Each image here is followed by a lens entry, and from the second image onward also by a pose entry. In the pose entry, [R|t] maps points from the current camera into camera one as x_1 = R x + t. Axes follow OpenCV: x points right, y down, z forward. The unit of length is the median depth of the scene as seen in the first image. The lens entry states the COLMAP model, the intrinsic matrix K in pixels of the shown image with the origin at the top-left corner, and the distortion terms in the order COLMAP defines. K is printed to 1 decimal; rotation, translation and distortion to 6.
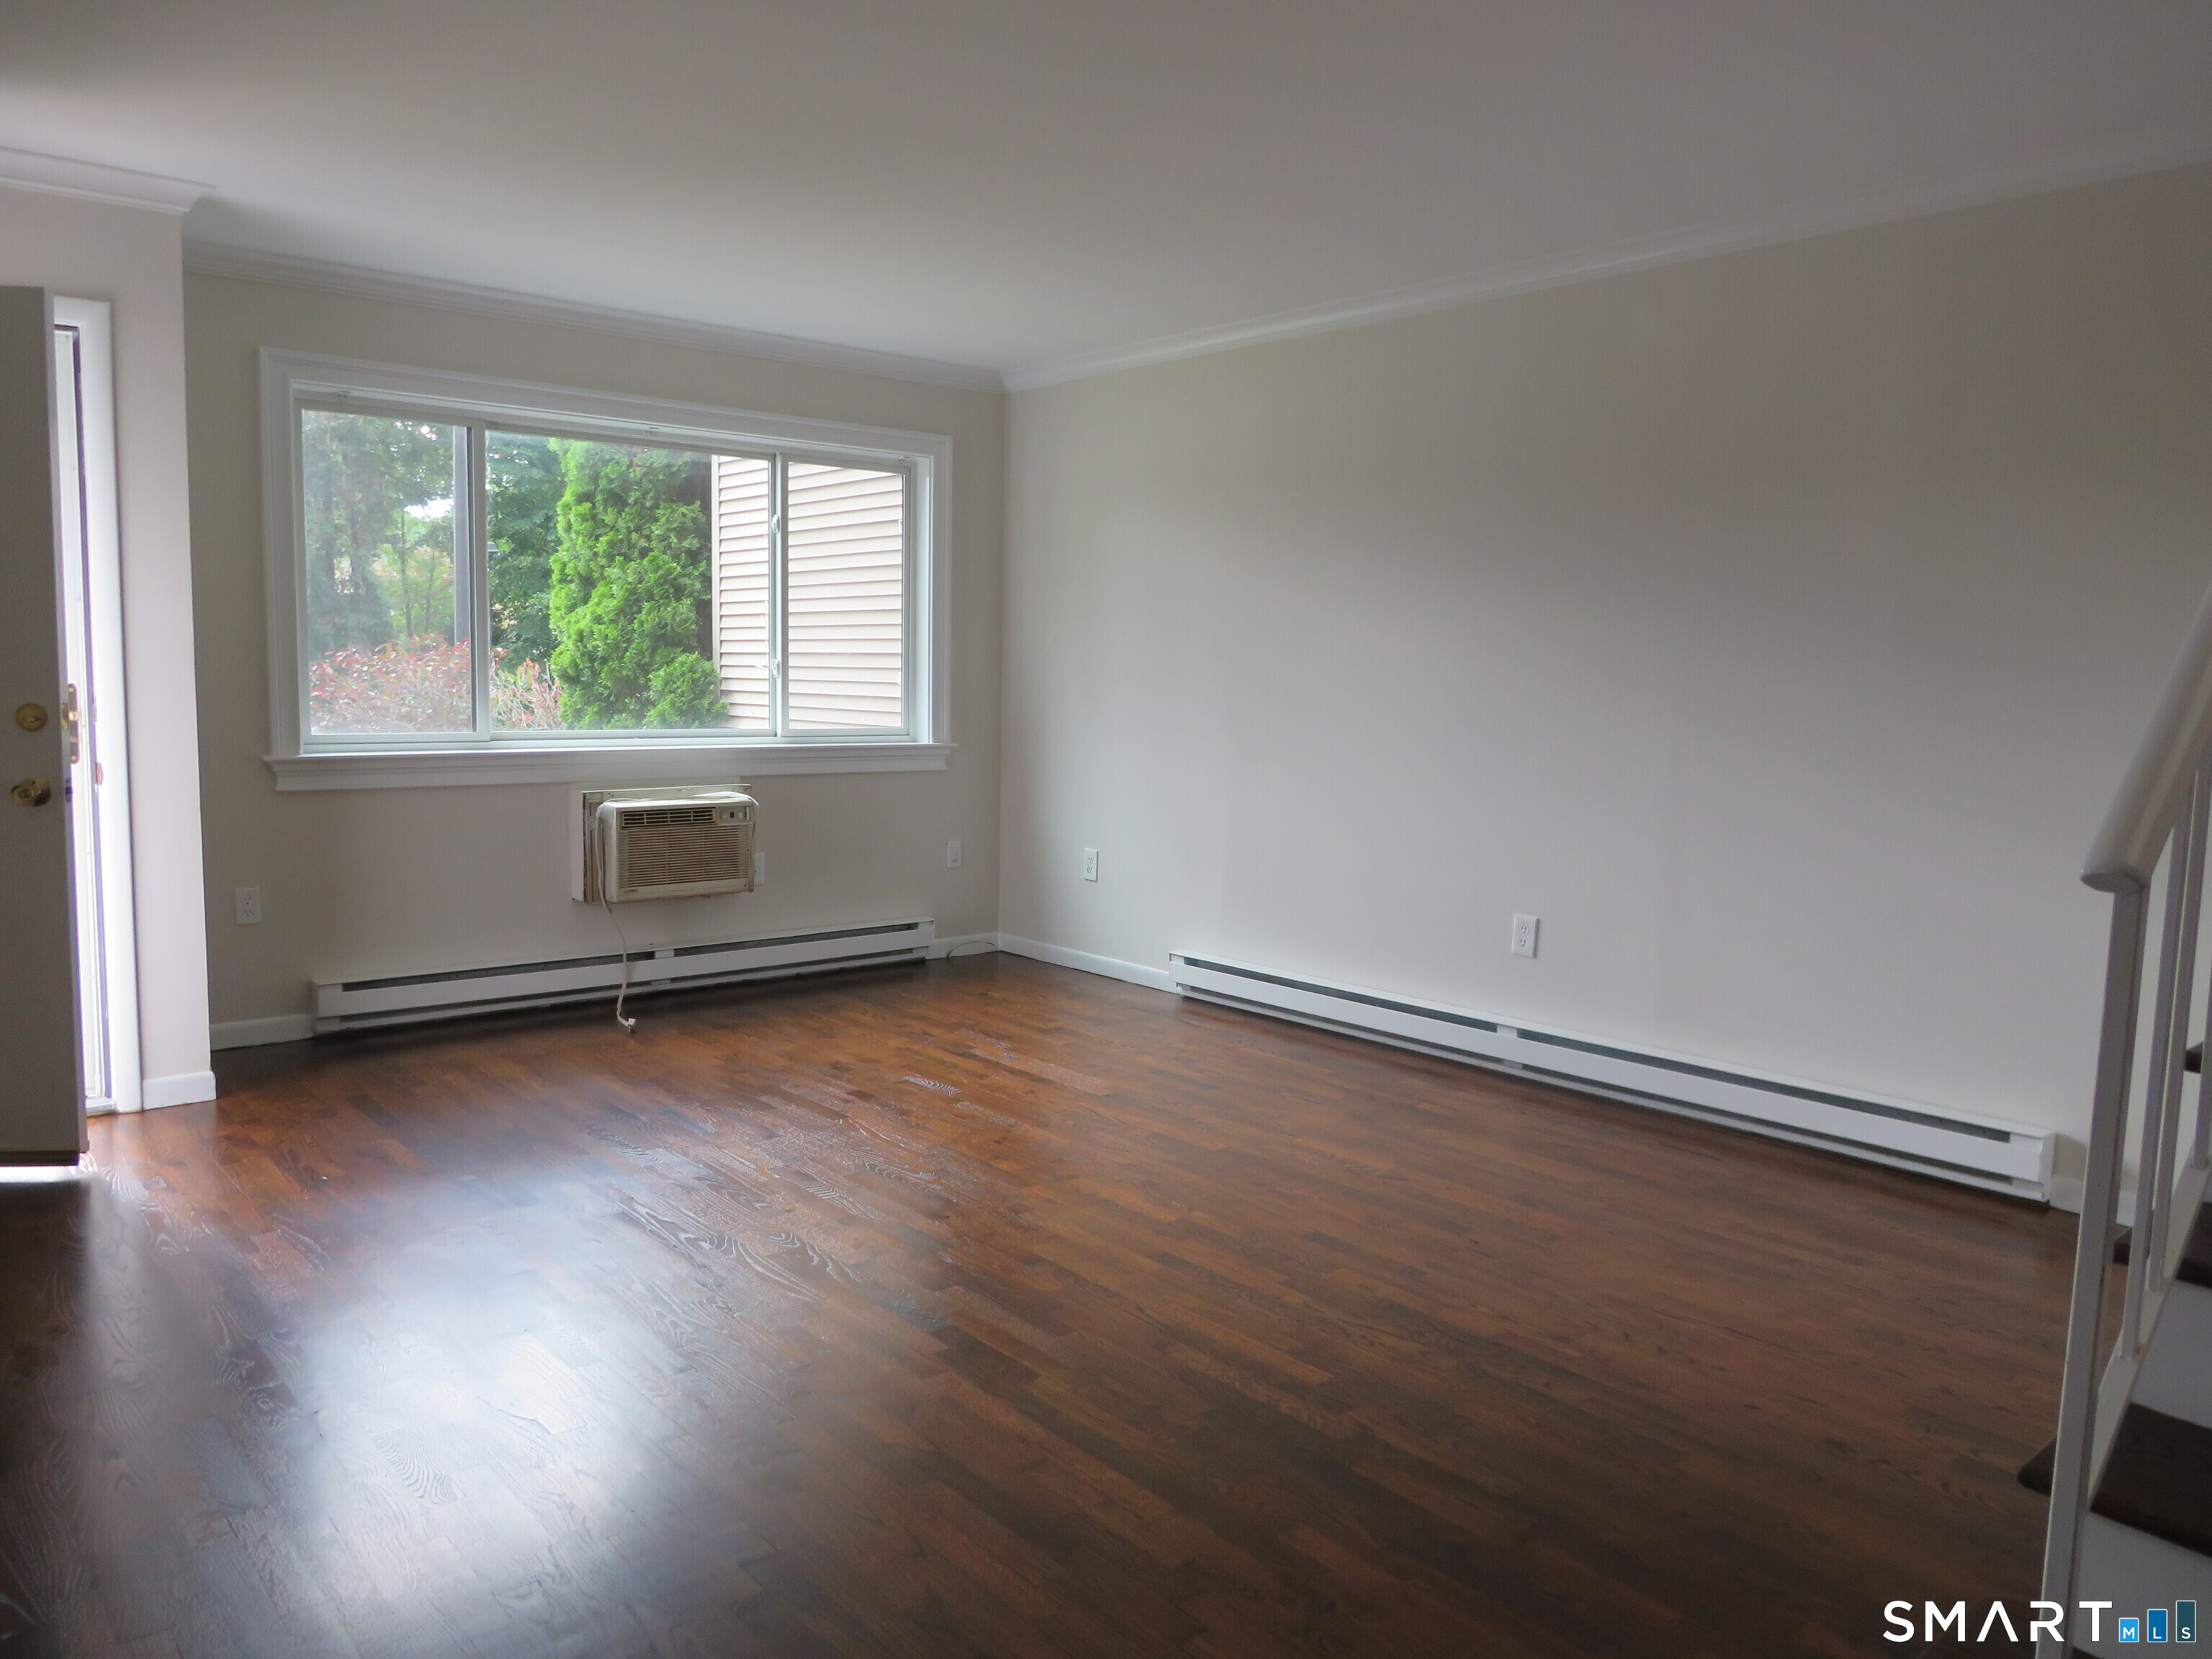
lens RADIAL K [[1596.4, 0, 1107.9], [0, 1596.4, 830.5], [0, 0, 1]] dist [-0.008245, -0.005652]
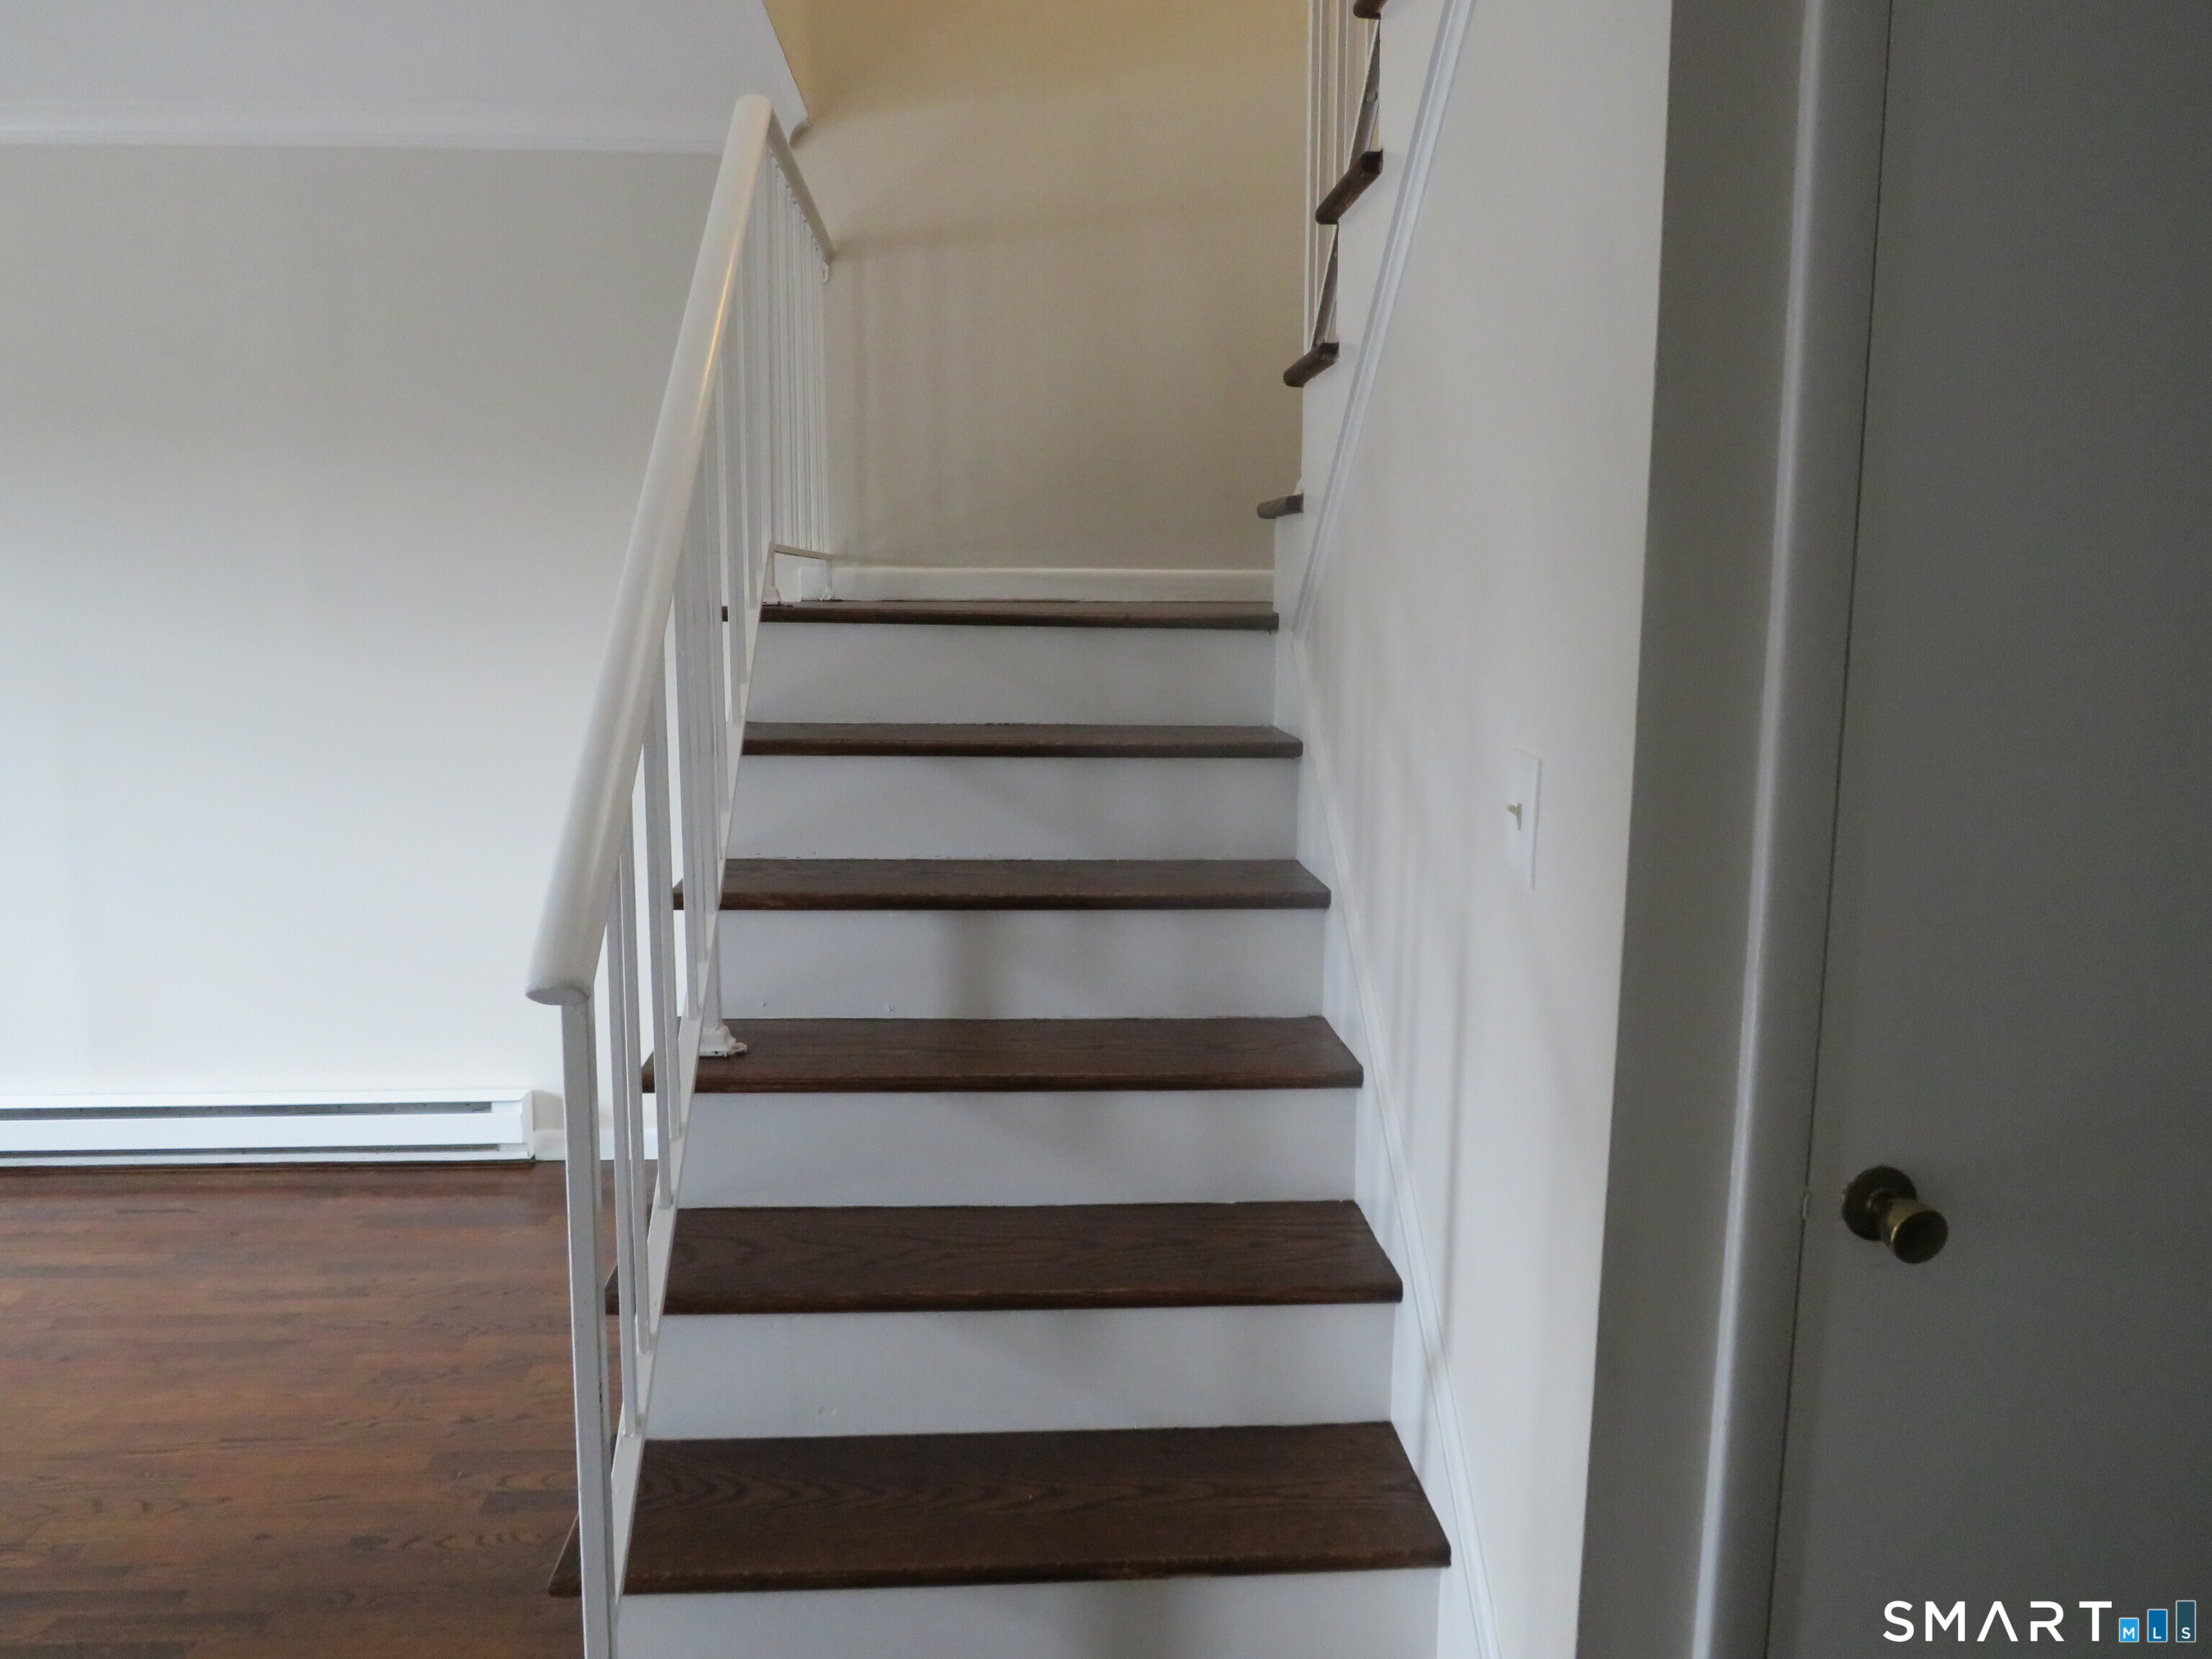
lens RADIAL K [[1596.4, 0, 1101.3], [0, 1596.4, 825.5], [0, 0, 1]] dist [-0.008245, -0.005652]
pose [[0.617863, -0.137600, 0.774152, 0.056735], [0.087316, 0.990486, 0.106364, -0.065836], [-0.781423, 0.001877, 0.623999, 0.080068]]
